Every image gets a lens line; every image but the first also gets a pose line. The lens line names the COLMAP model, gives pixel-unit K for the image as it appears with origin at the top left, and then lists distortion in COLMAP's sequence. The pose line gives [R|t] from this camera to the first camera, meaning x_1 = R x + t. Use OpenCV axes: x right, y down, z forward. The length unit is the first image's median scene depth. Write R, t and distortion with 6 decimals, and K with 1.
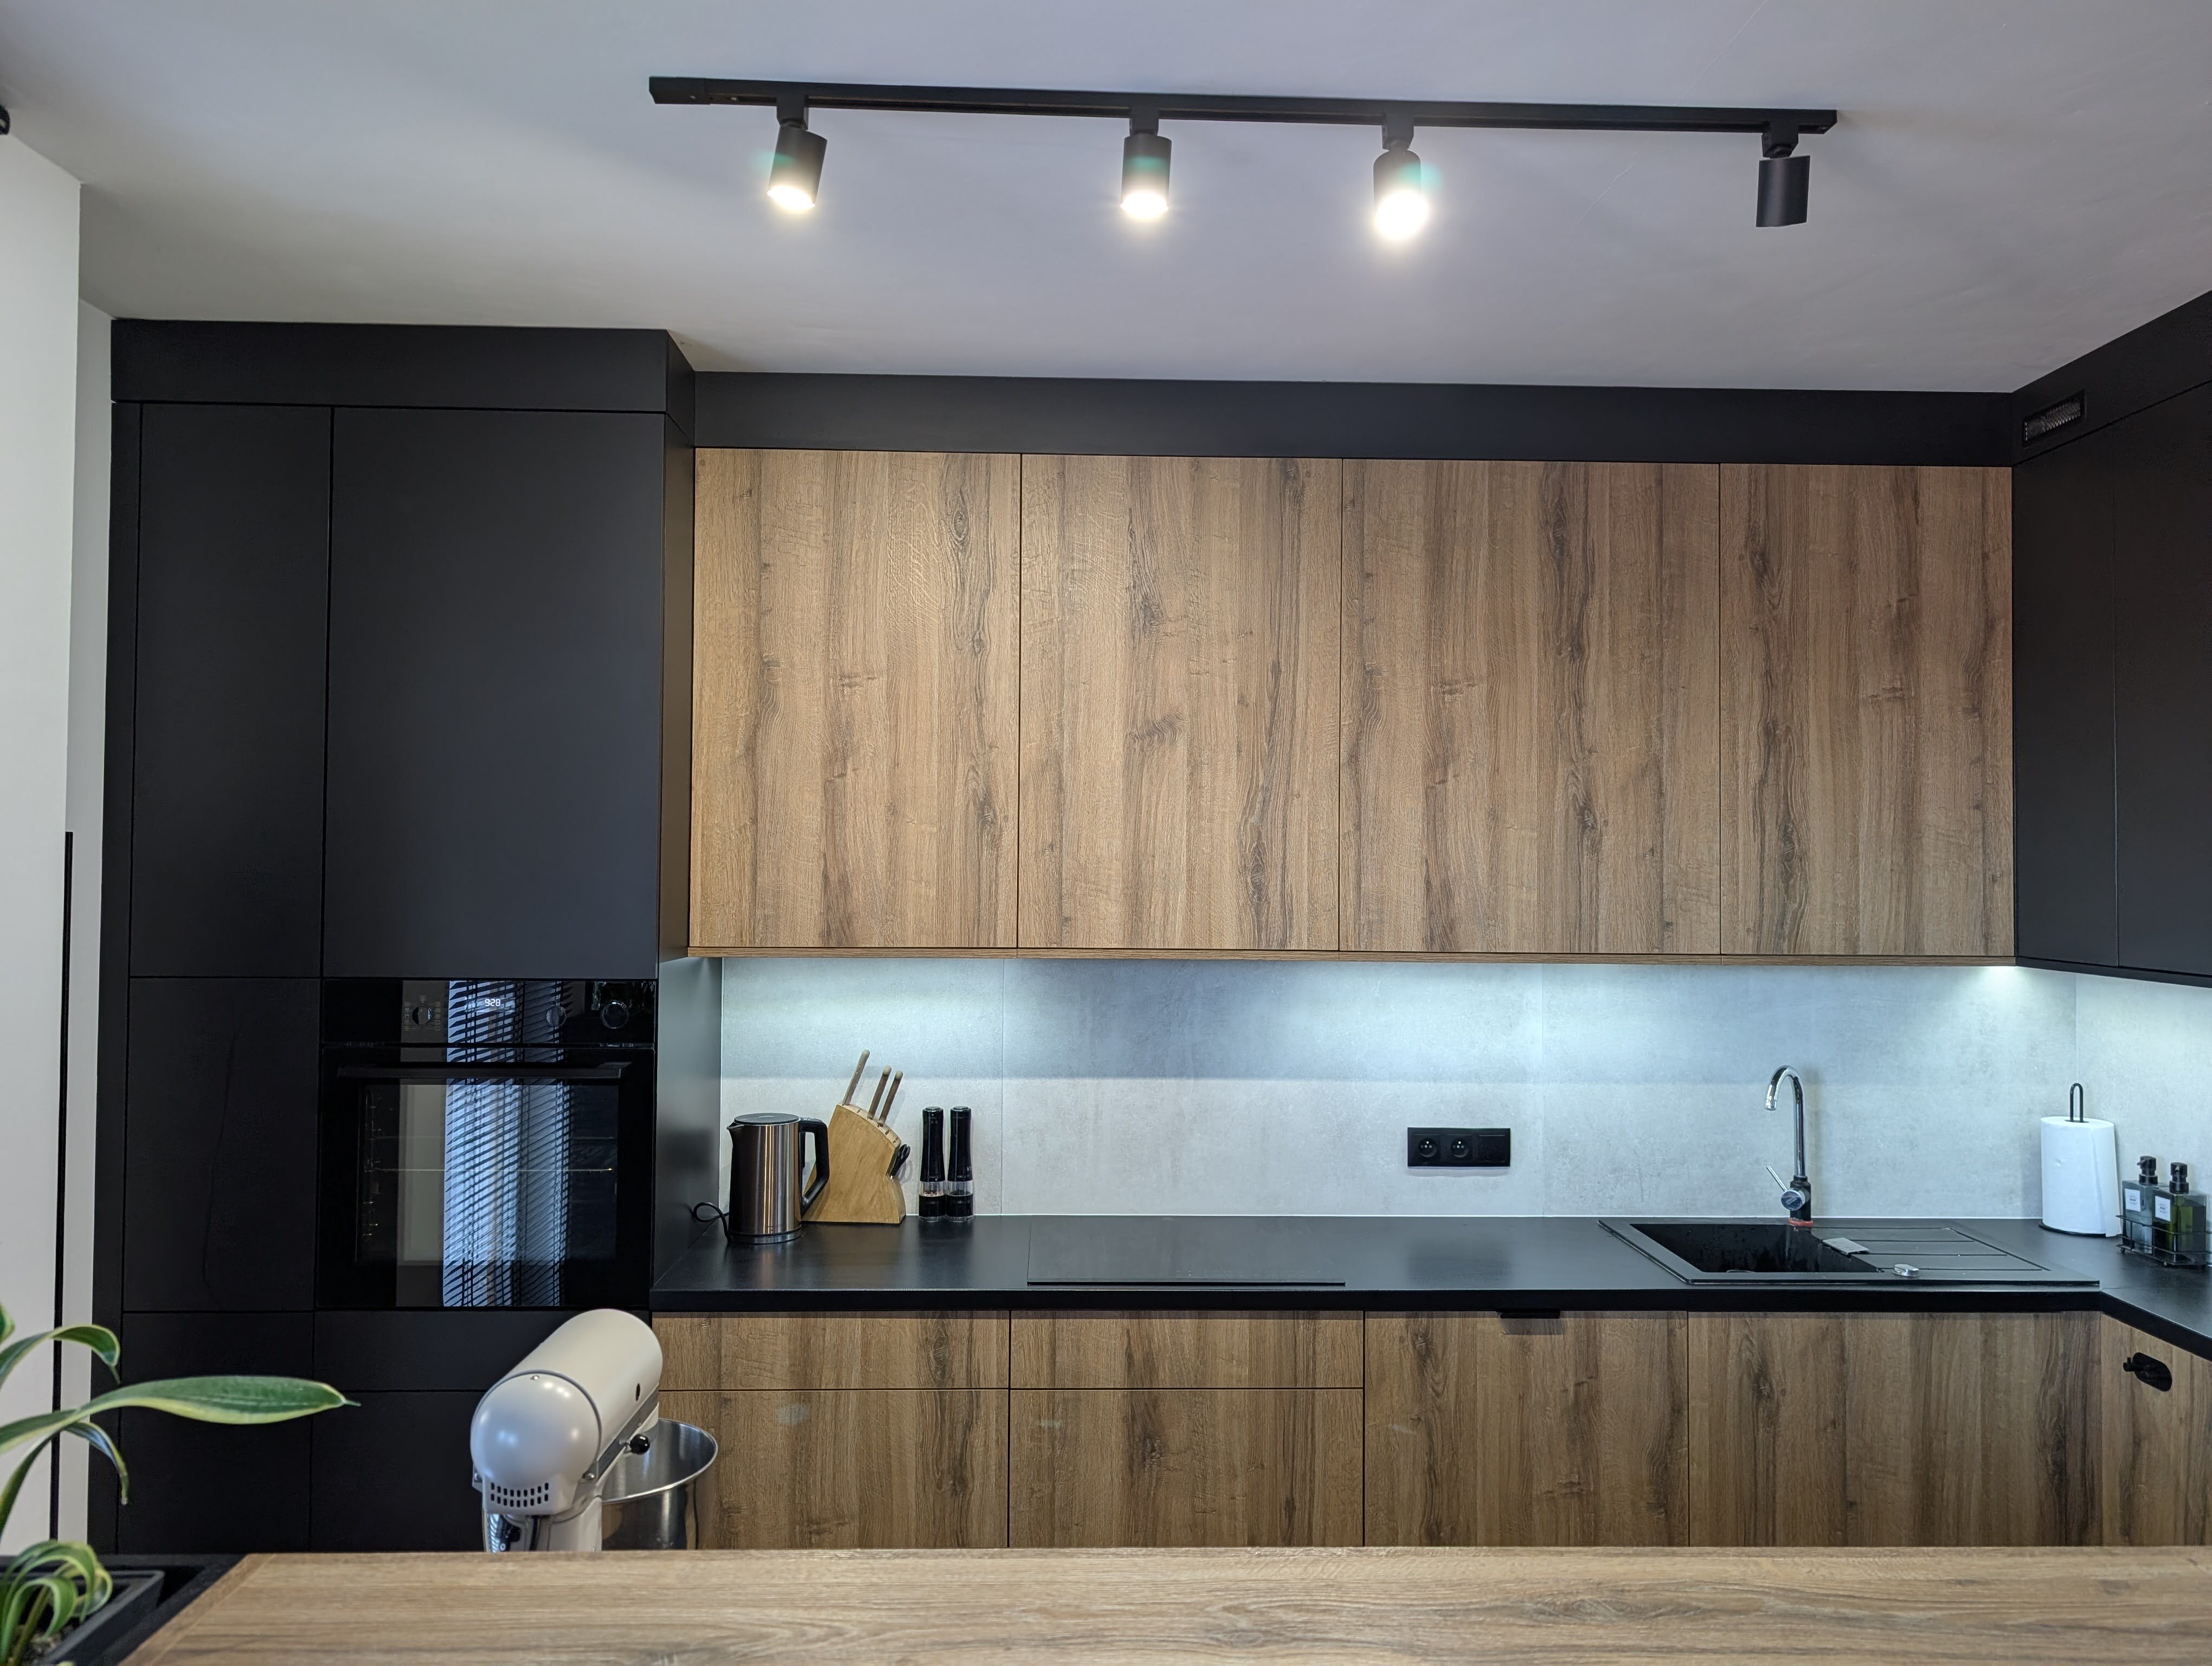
lens RADIAL K [[1534.6, 0, 1106.0], [0, 1534.6, 833.0], [0, 0, 1]] dist [0.009105, 0.006593]
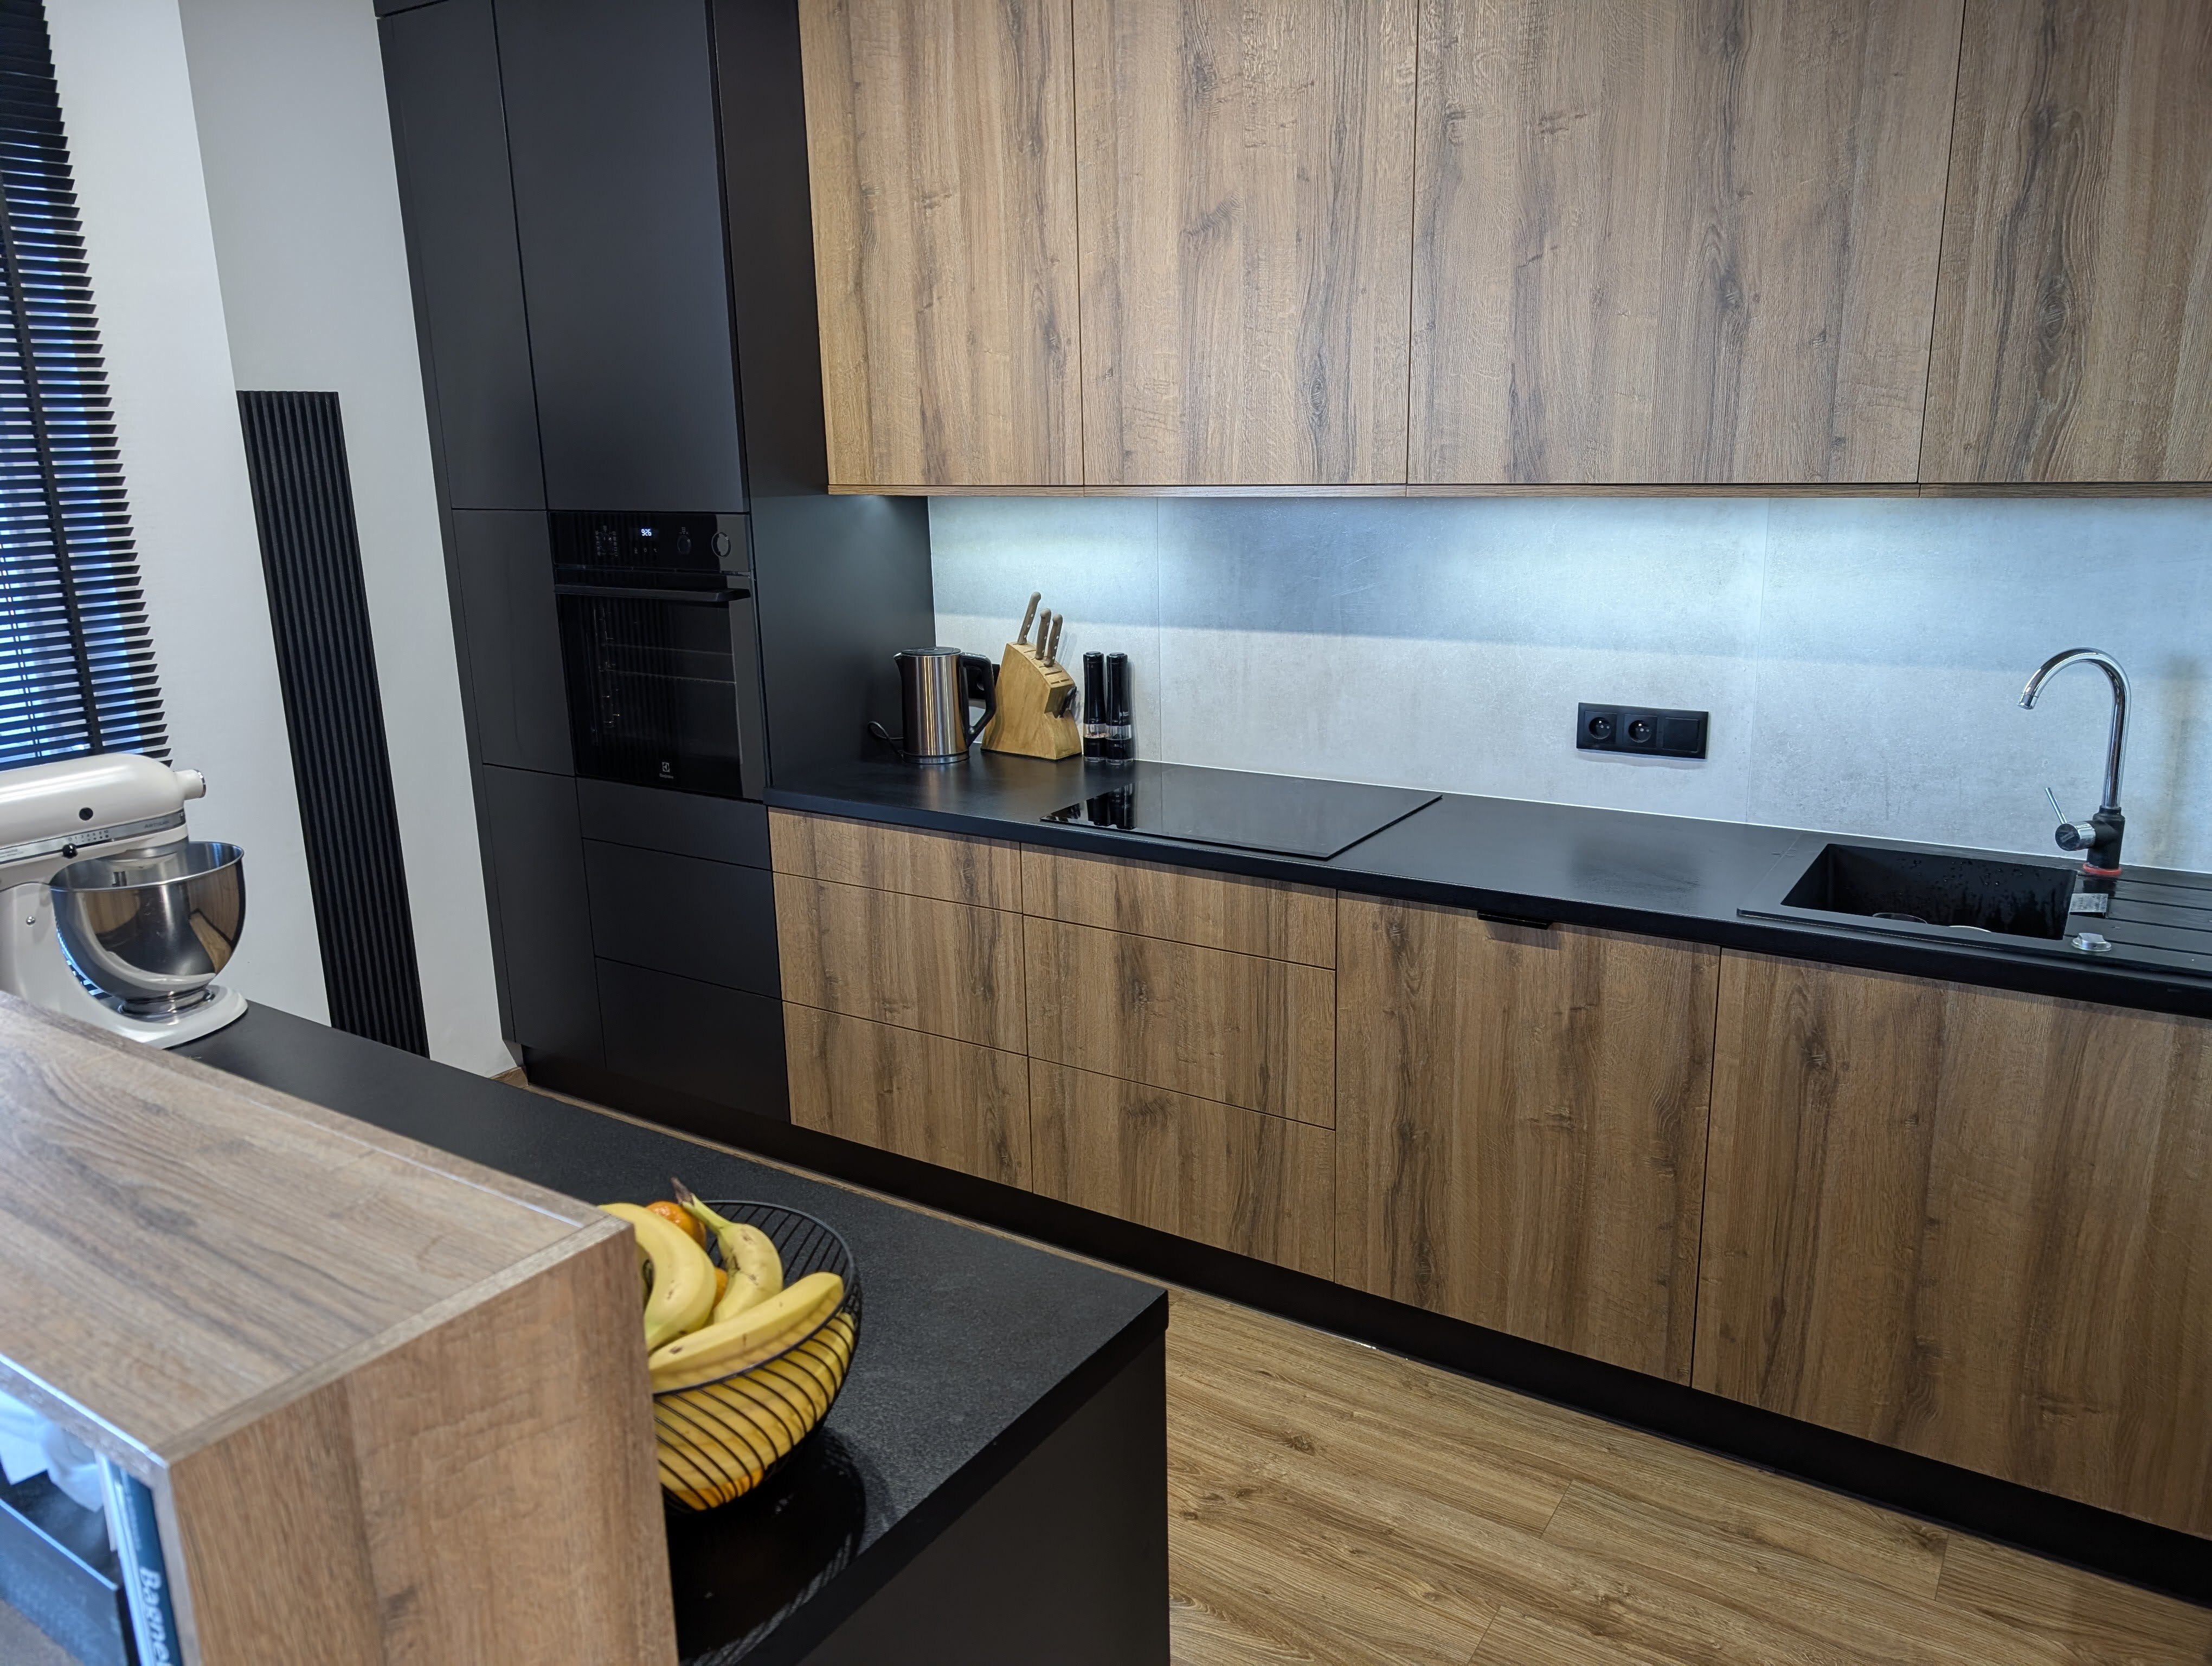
lens RADIAL K [[1534.6, 0, 1106.0], [0, 1534.6, 833.0], [0, 0, 1]] dist [0.009105, 0.006593]
pose [[0.827417, 0.116258, -0.549423, 0.502733], [0.033665, 0.966310, 0.255169, 0.041792], [0.560578, -0.229628, 0.795627, 0.200481]]
